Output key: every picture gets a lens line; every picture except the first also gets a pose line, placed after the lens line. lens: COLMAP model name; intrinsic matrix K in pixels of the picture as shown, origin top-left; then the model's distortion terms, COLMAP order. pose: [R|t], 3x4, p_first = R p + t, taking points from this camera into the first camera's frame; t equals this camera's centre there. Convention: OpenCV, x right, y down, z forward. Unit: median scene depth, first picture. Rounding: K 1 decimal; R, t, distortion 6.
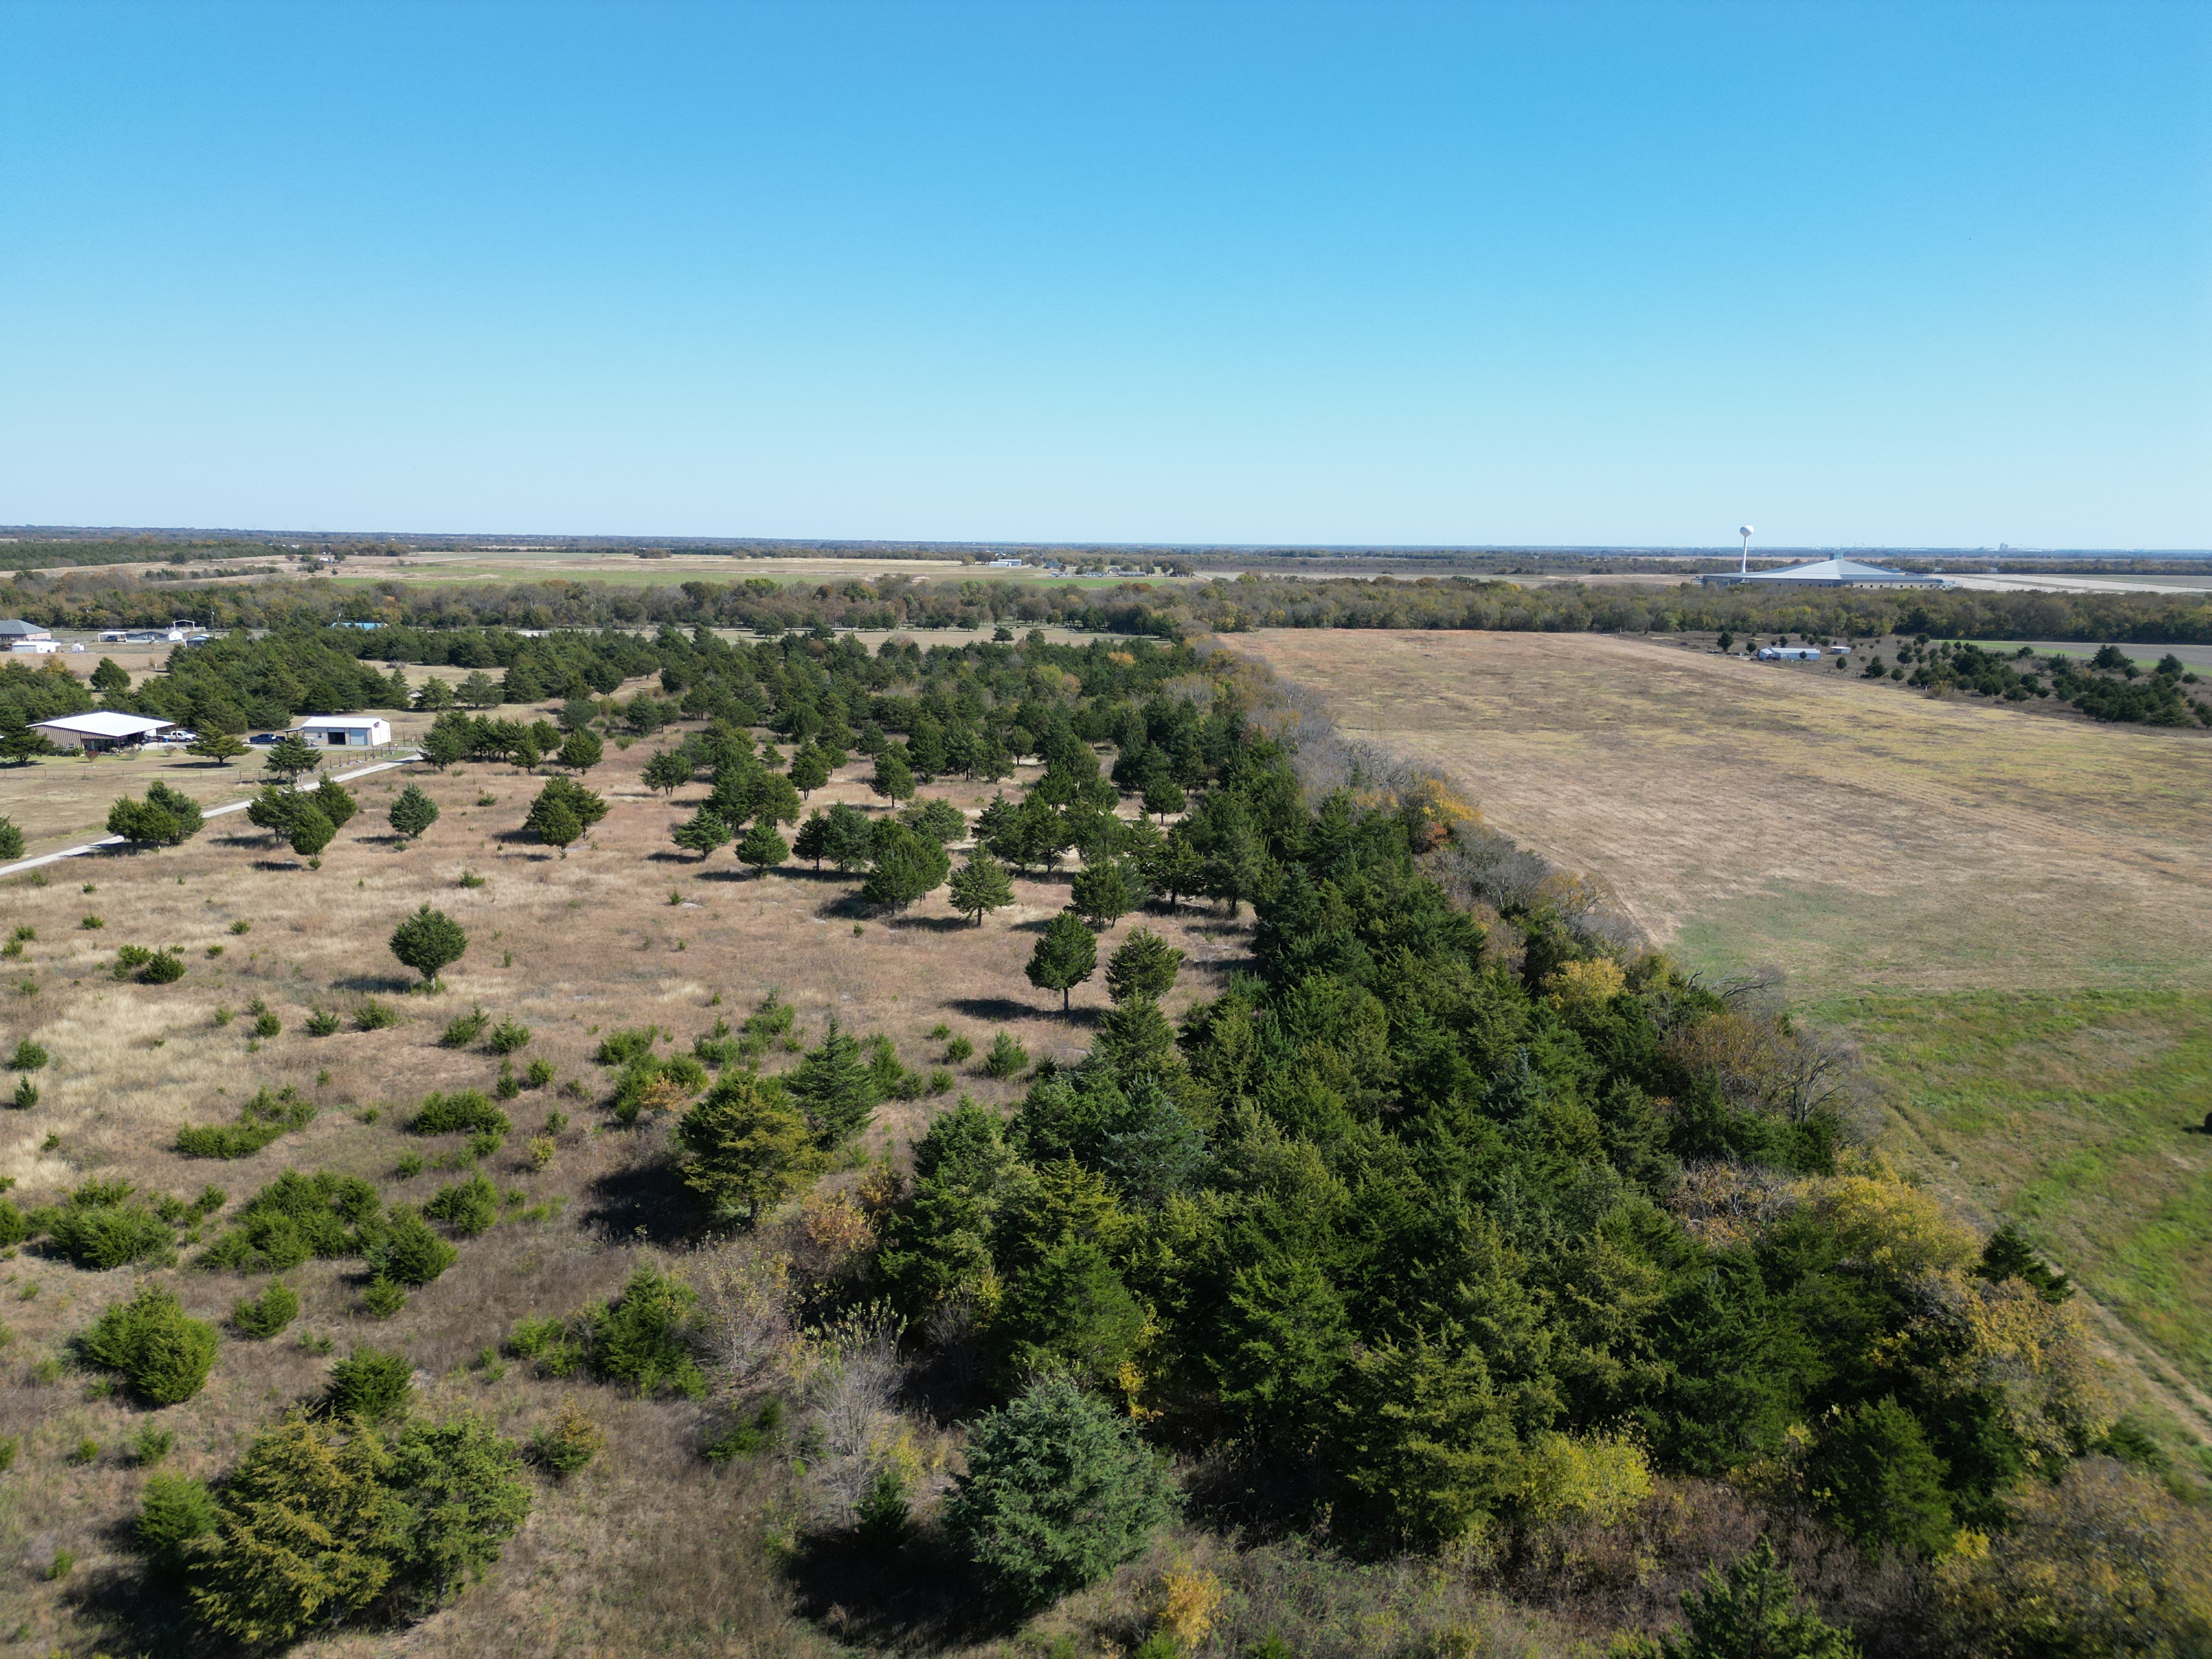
lens RADIAL K [[1505.2, 0, 1106.0], [0, 1505.2, 829.5], [0, 0, 1]] dist [0.061593, -0.071288]
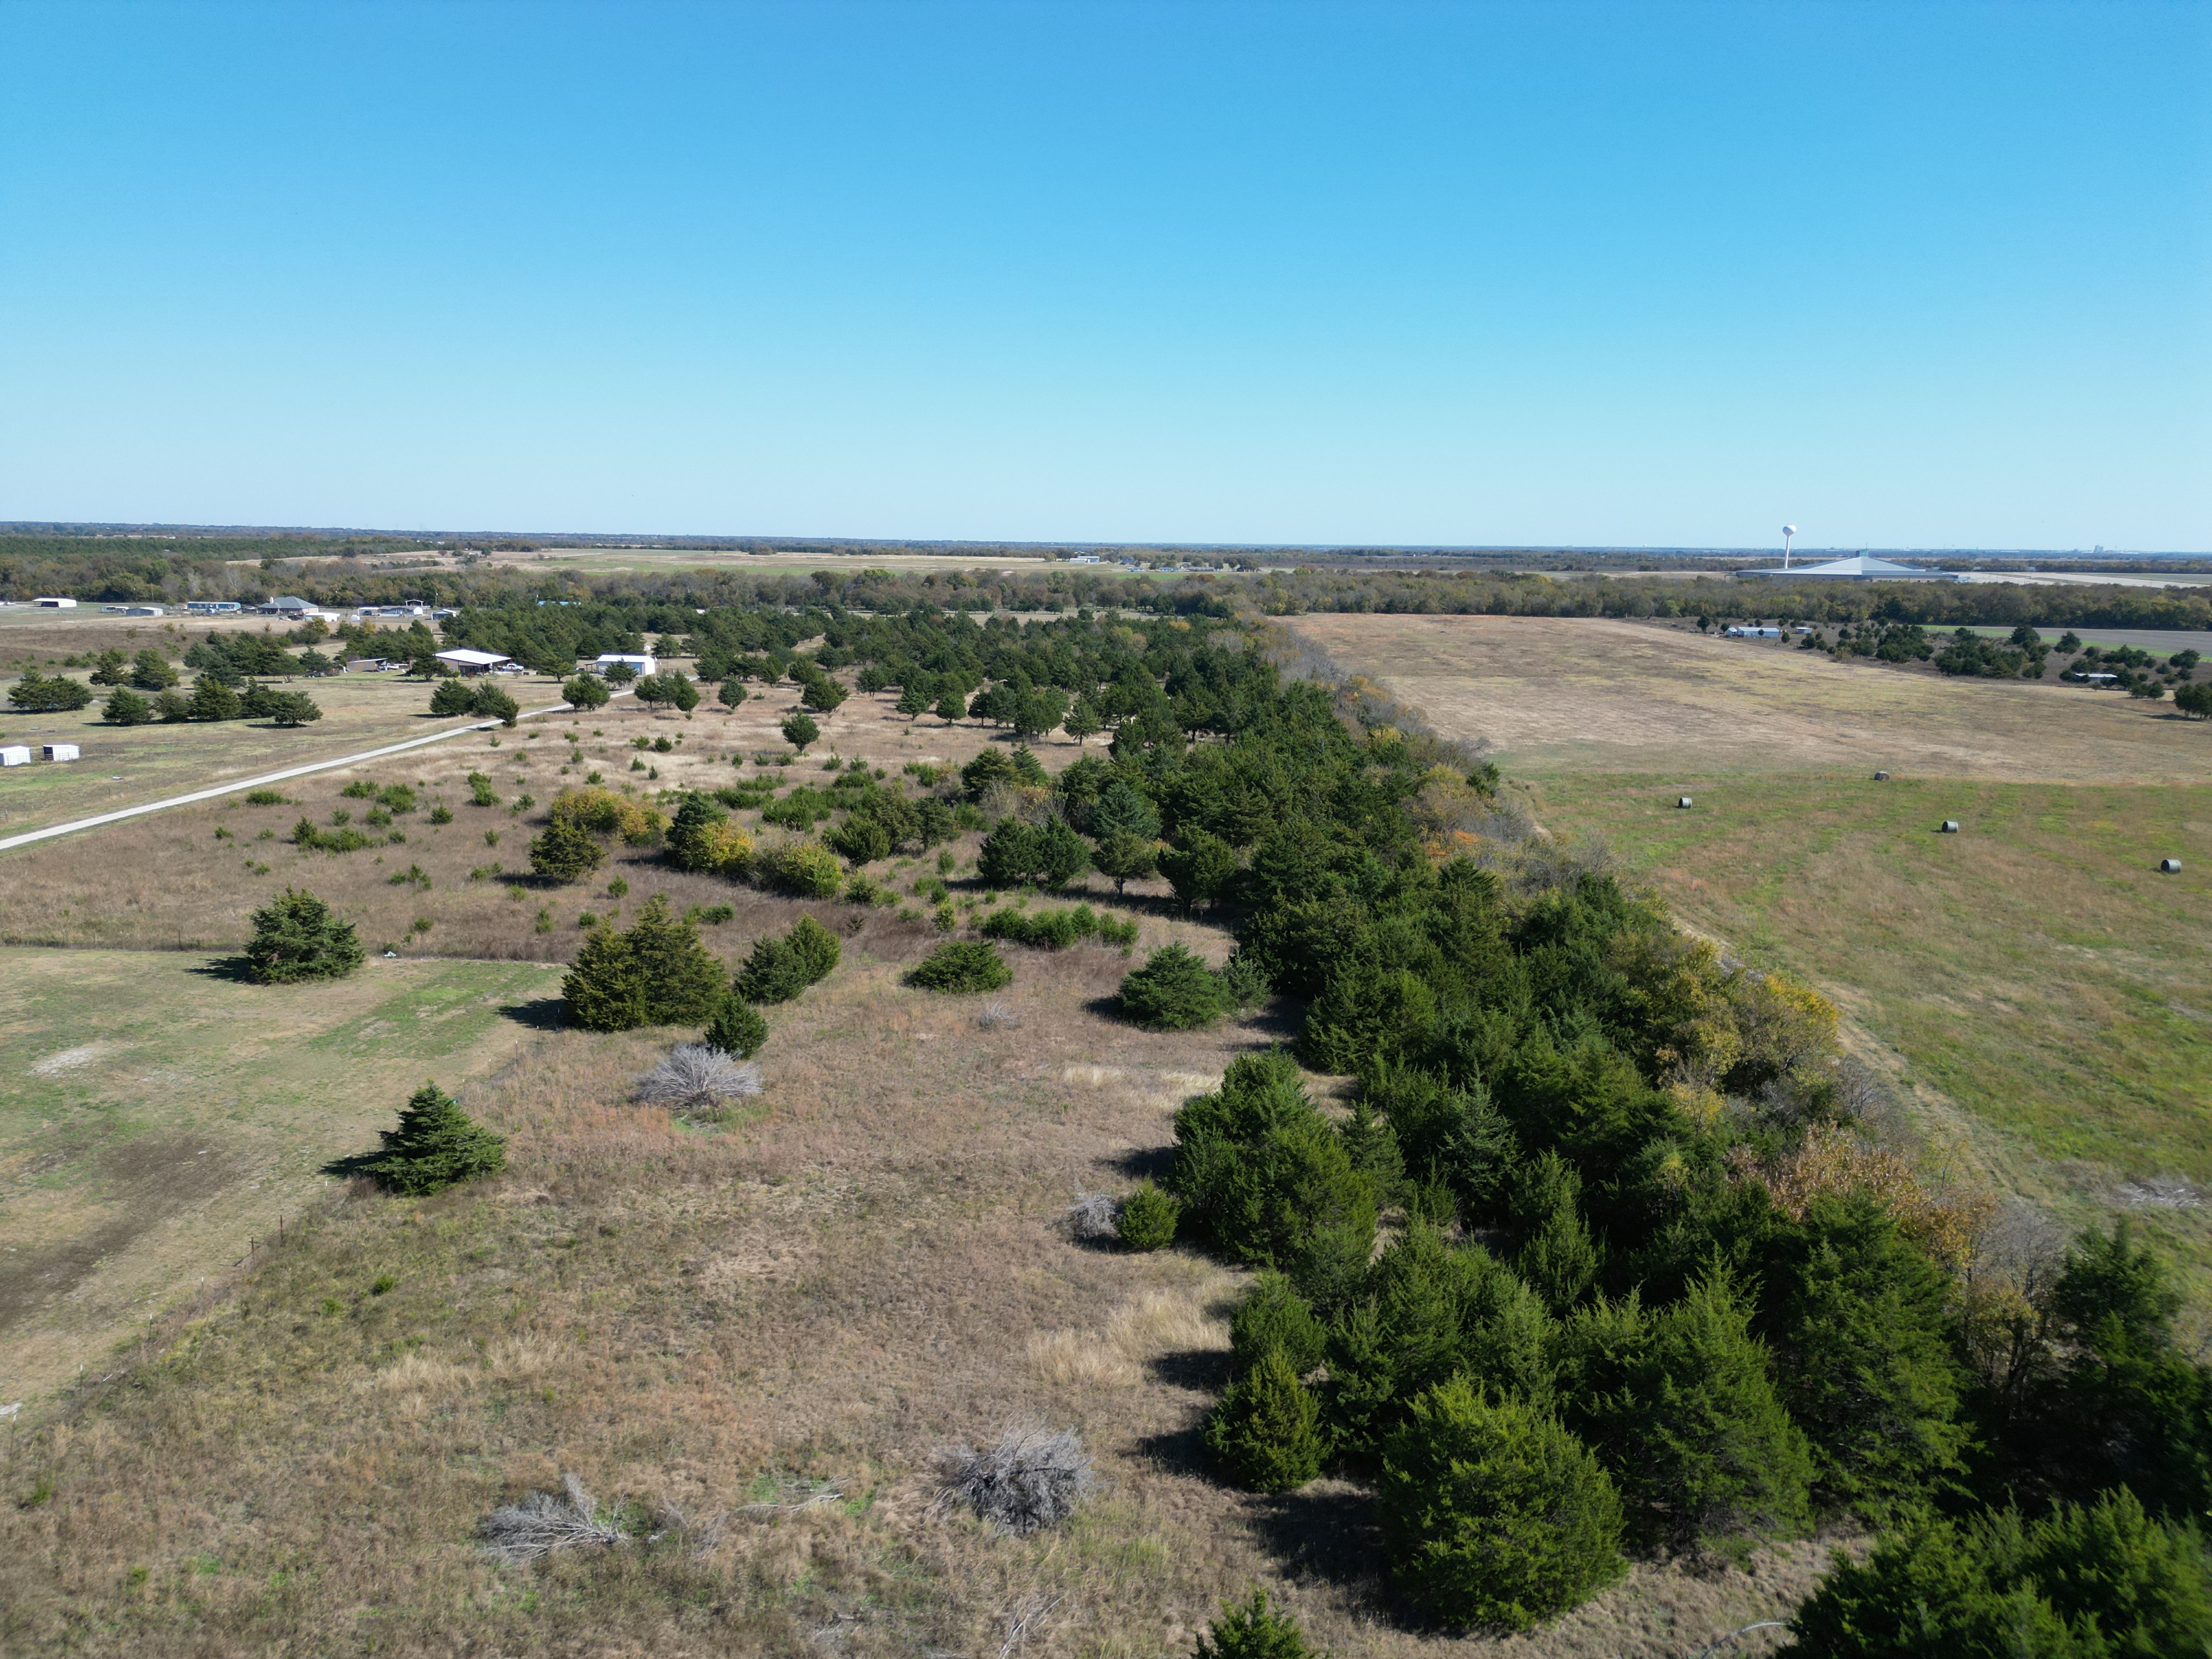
lens RADIAL K [[1505.2, 0, 1106.0], [0, 1505.2, 829.5], [0, 0, 1]] dist [0.061593, -0.071288]
pose [[0.998750, 0.011282, -0.048703, 0.006254], [-0.011304, 0.999936, -0.000164, 0.032580], [0.048698, 0.000714, 0.998813, -0.149987]]
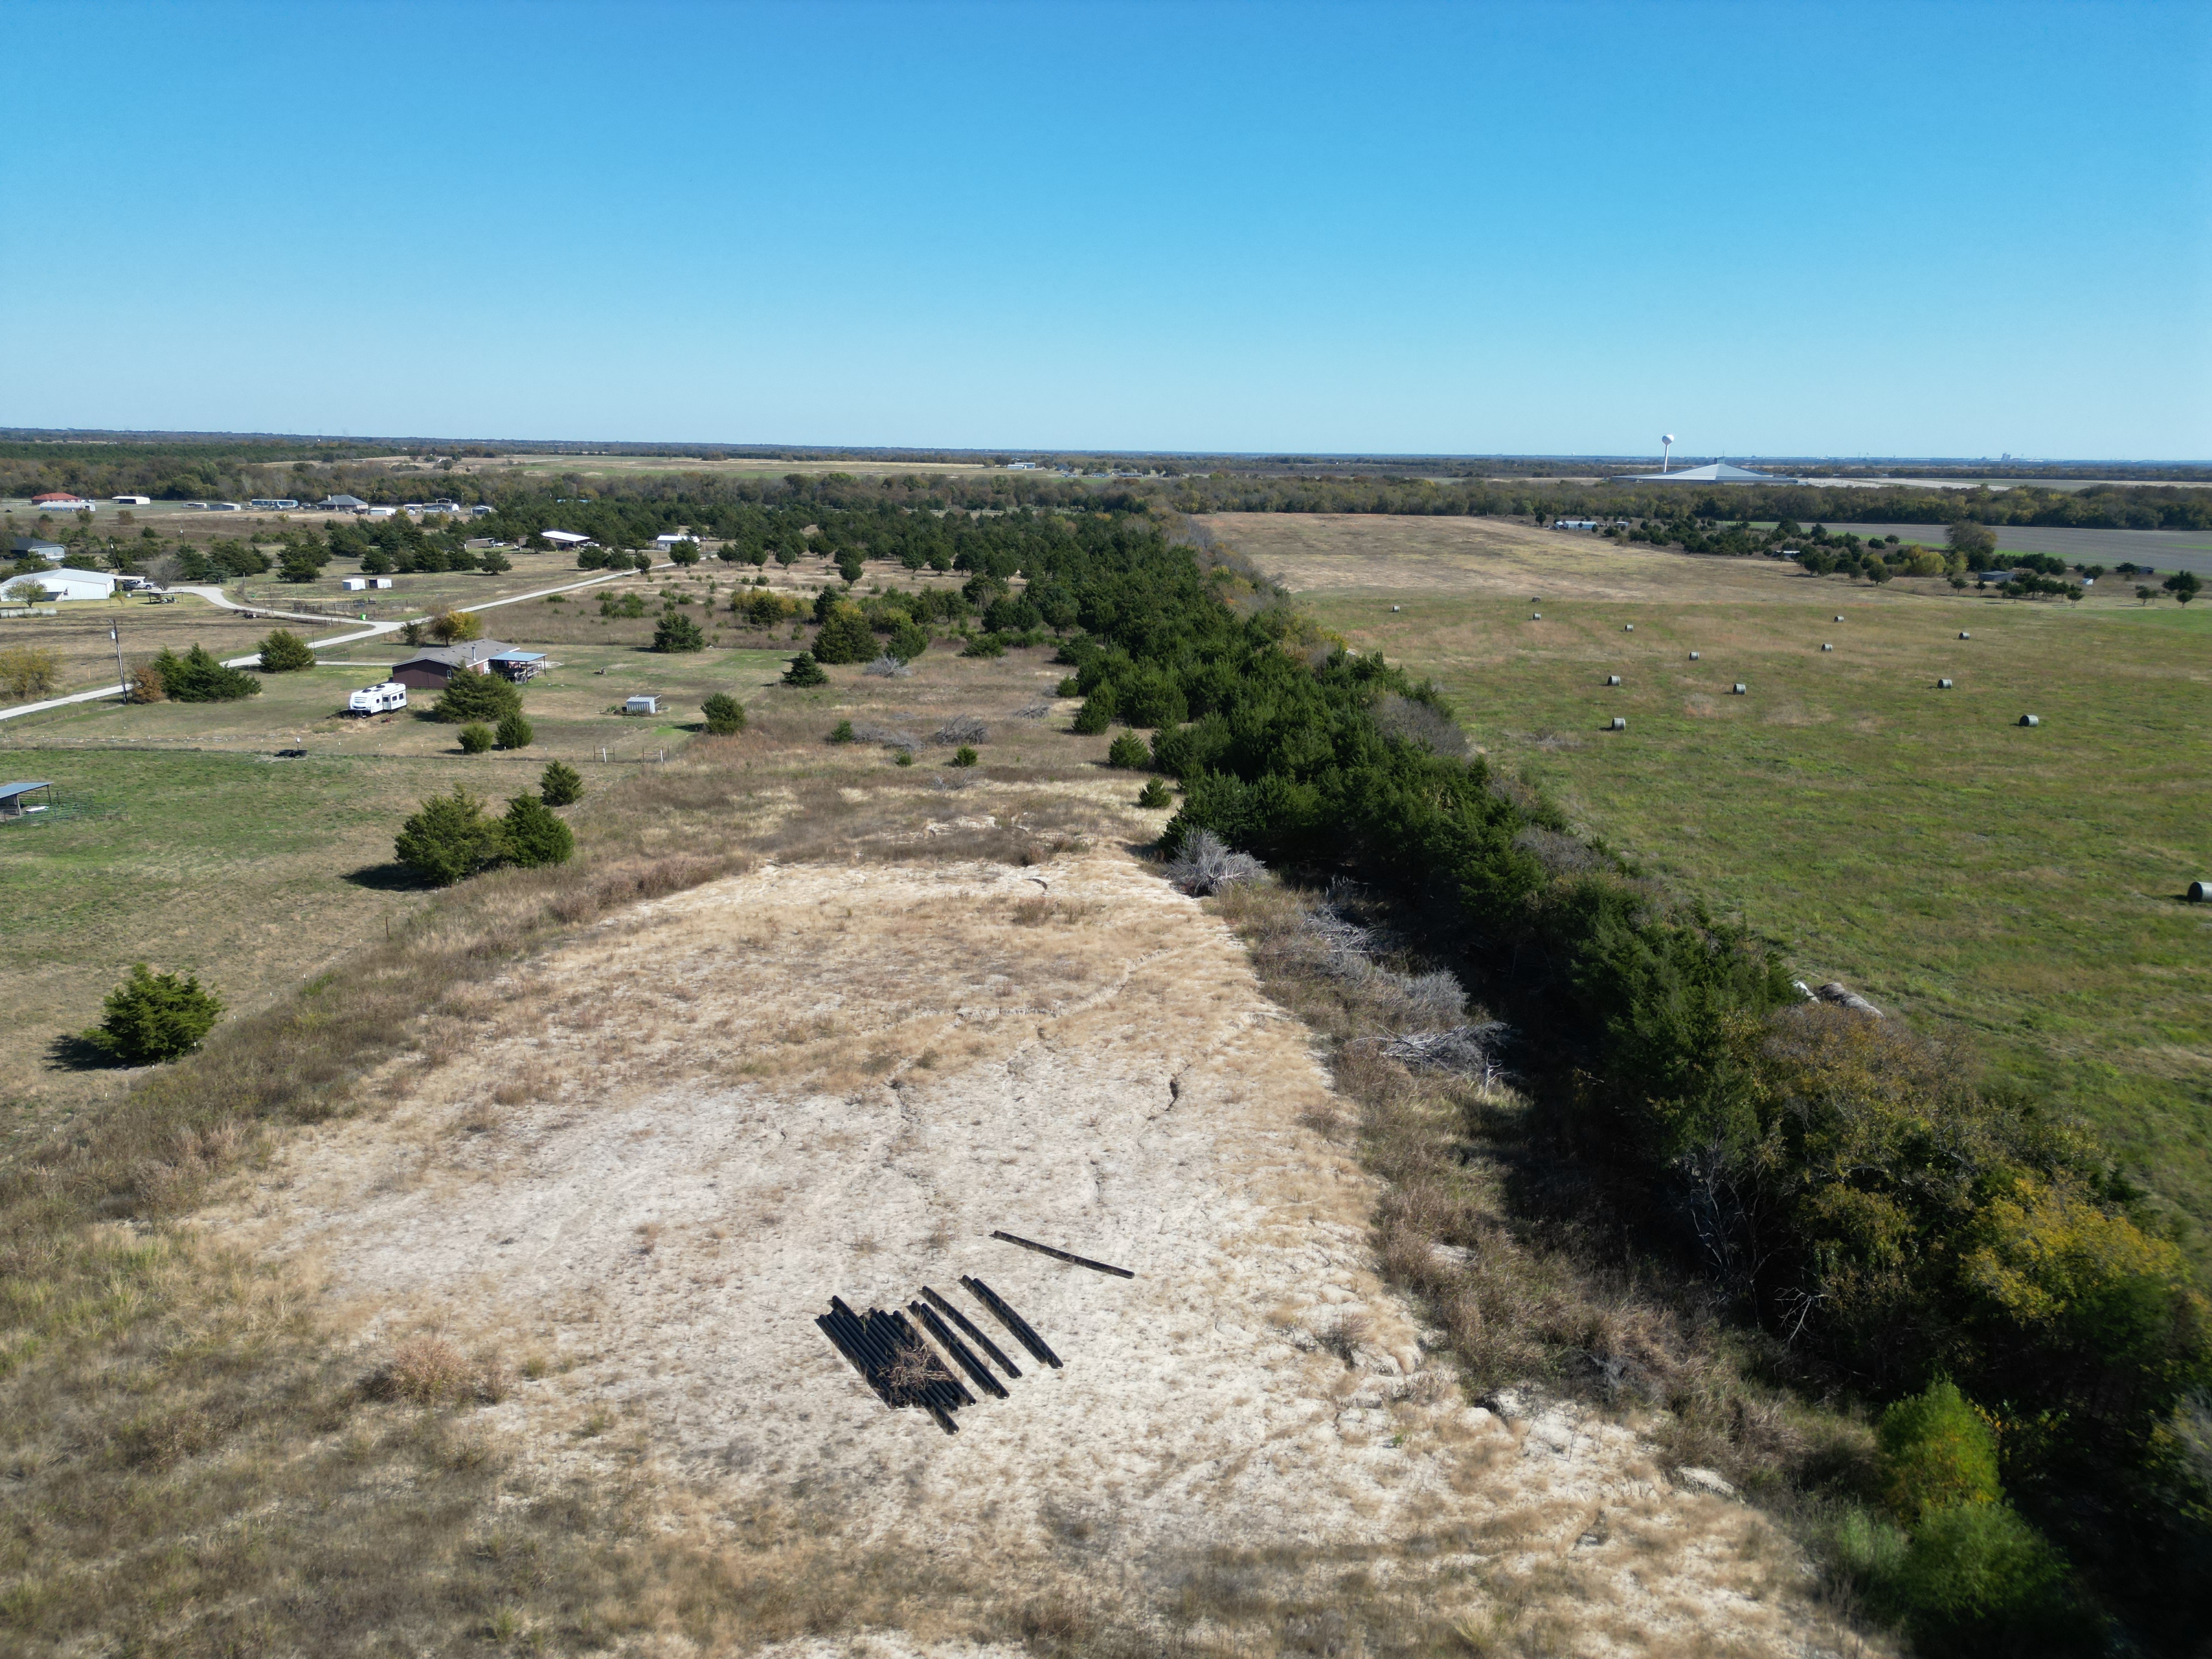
lens RADIAL K [[1505.2, 0, 1106.0], [0, 1505.2, 829.5], [0, 0, 1]] dist [0.061593, -0.071288]
pose [[0.999965, 0.005201, -0.006582, 0.013414], [-0.004814, 0.998329, 0.057589, 0.068243], [0.006870, -0.057556, 0.998319, -0.335337]]
